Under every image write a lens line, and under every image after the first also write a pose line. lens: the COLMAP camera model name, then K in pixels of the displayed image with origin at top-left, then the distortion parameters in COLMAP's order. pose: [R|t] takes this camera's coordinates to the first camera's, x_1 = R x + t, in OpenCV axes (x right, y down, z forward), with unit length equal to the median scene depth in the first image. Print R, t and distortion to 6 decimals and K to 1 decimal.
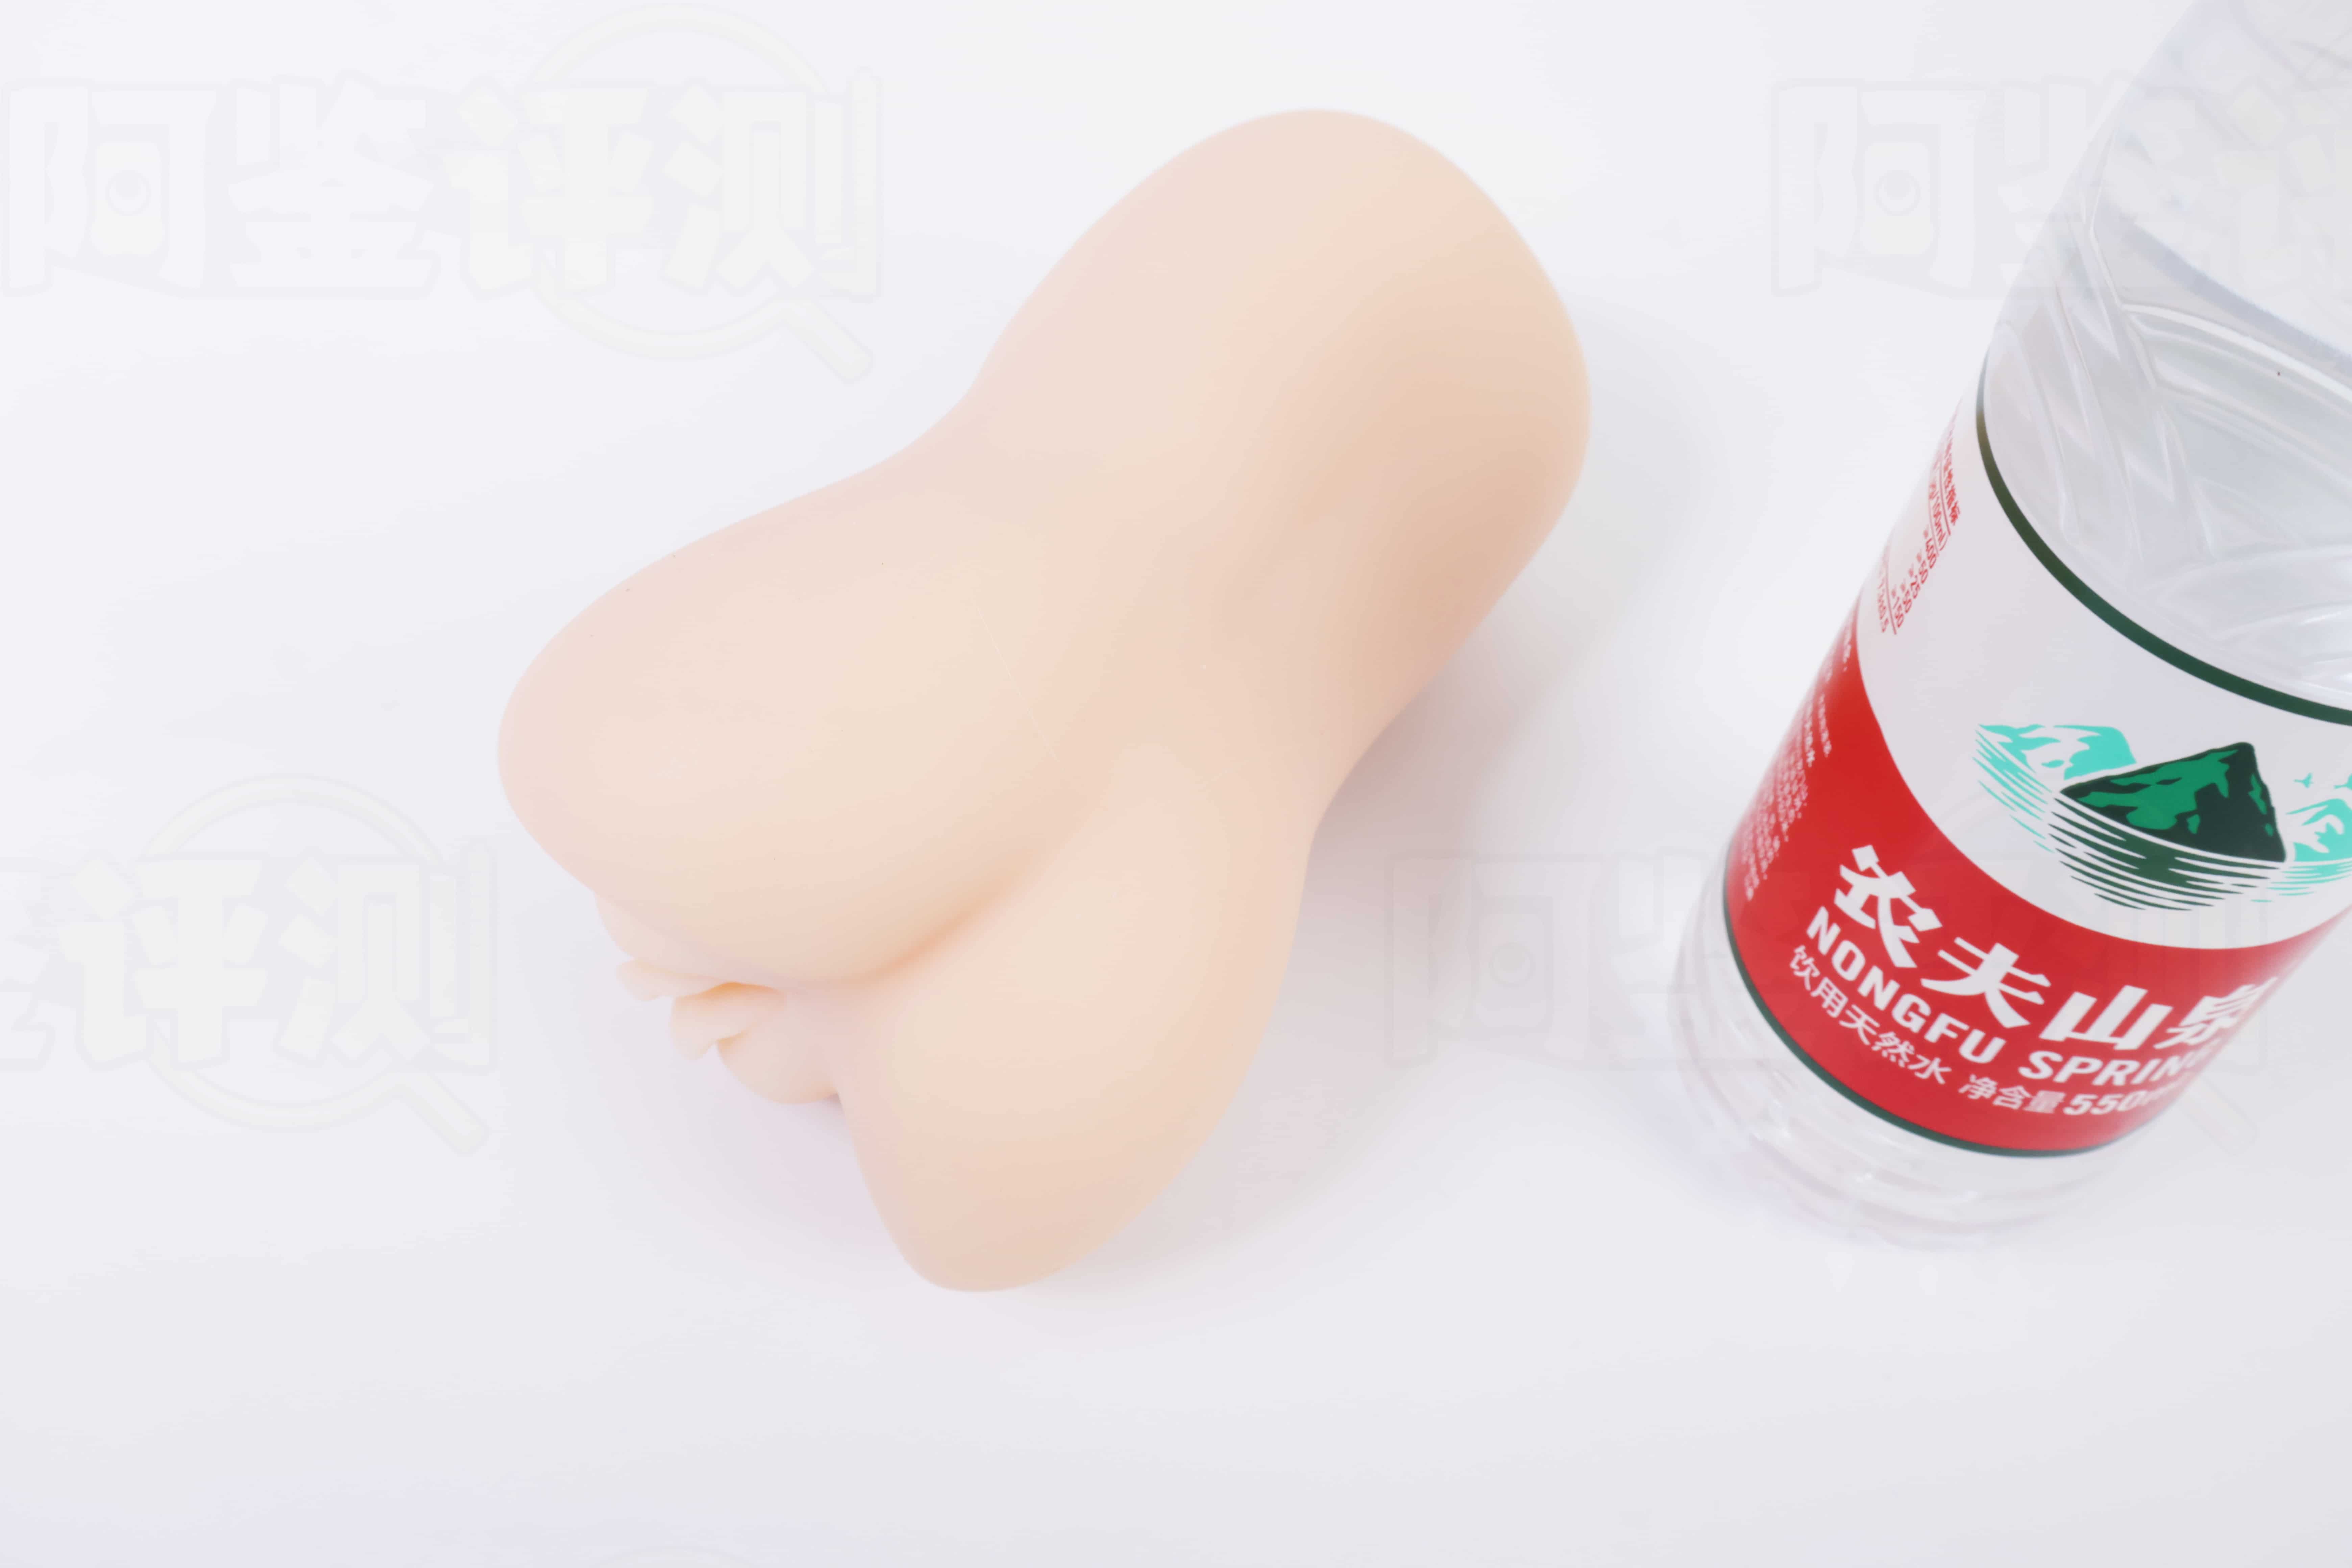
lens RADIAL K [[2312.3, 0, 1189.8], [0, 2312.3, 769.0], [0, 0, 1]] dist [0.000819, 0.000000]
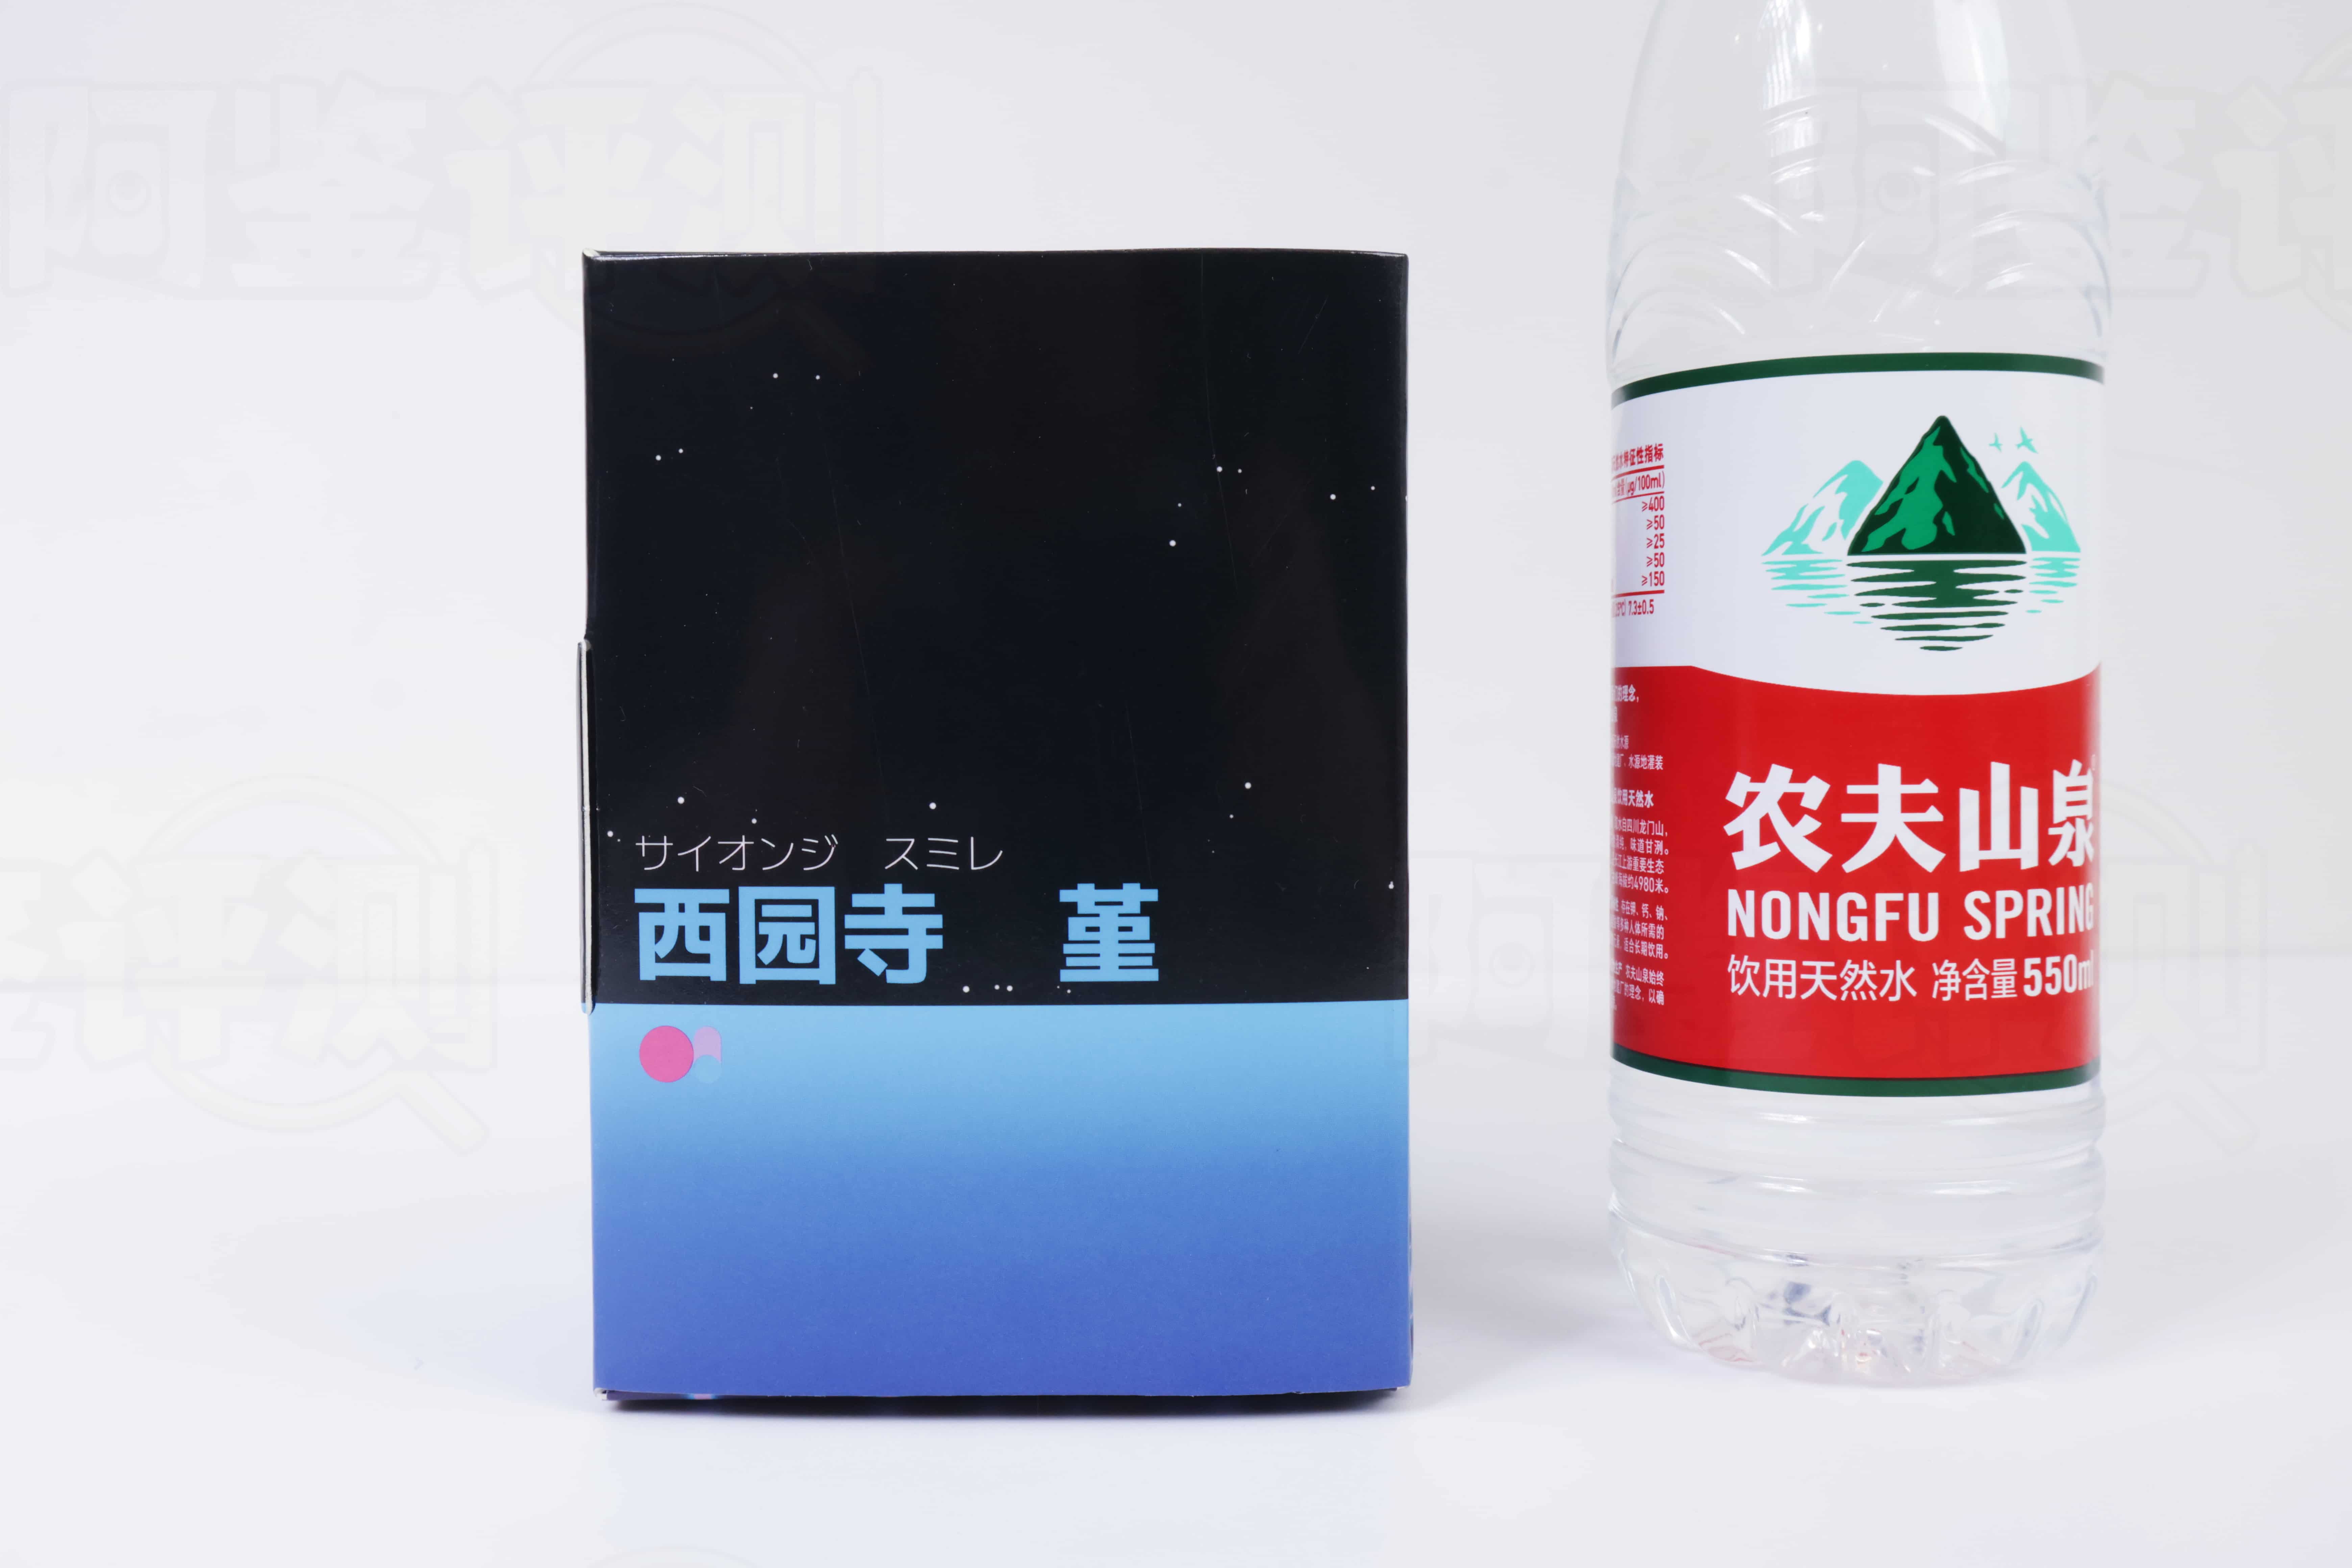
lens RADIAL K [[2349.3, 0, 1163.0], [0, 2349.3, 764.7], [0, 0, 1]] dist [-0.005491, 0.000000]
pose [[0.916307, -0.125981, 0.380145, -0.394499], [0.374445, 0.606163, -0.701682, 0.727898], [-0.142031, 0.785300, 0.602604, 0.350979]]
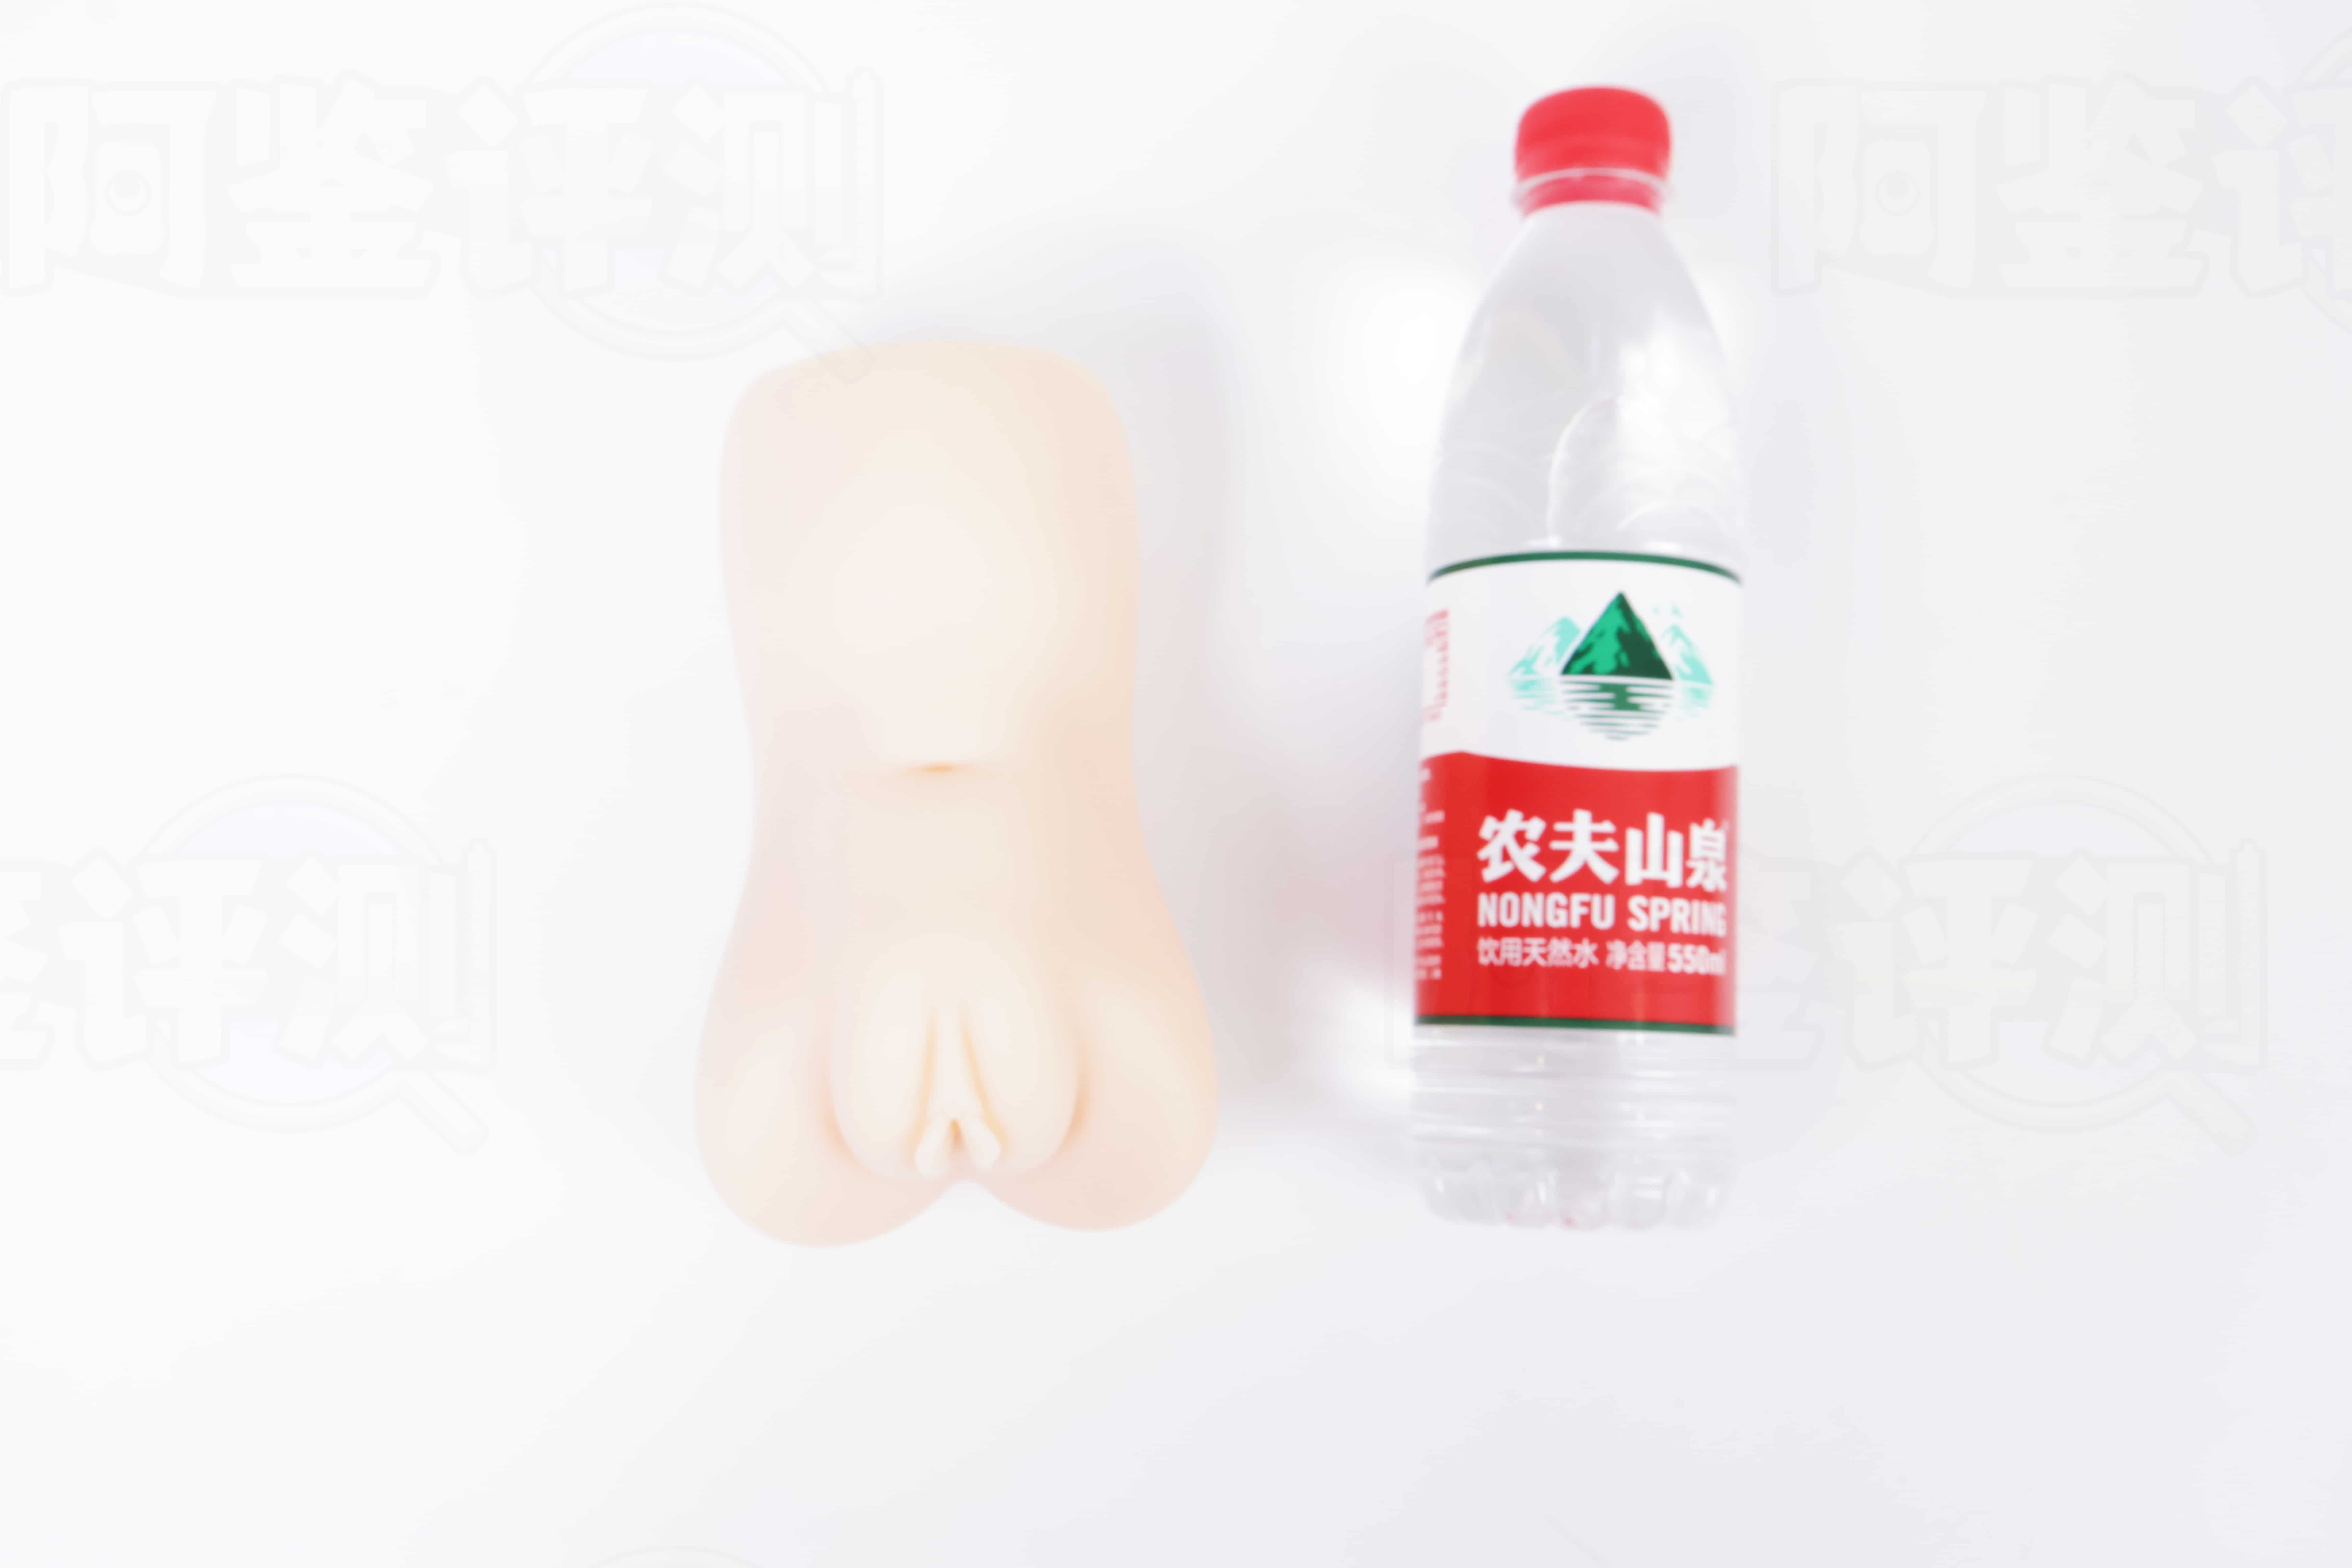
lens RADIAL K [[2312.3, 0, 1172.2], [0, 2312.3, 824.2], [0, 0, 1]] dist [0.000819, 0.000000]
pose [[0.915645, -0.028811, 0.400954, -0.607532], [0.354524, 0.528049, -0.771671, 1.277429], [-0.189491, 0.848725, 0.493720, 0.203892]]
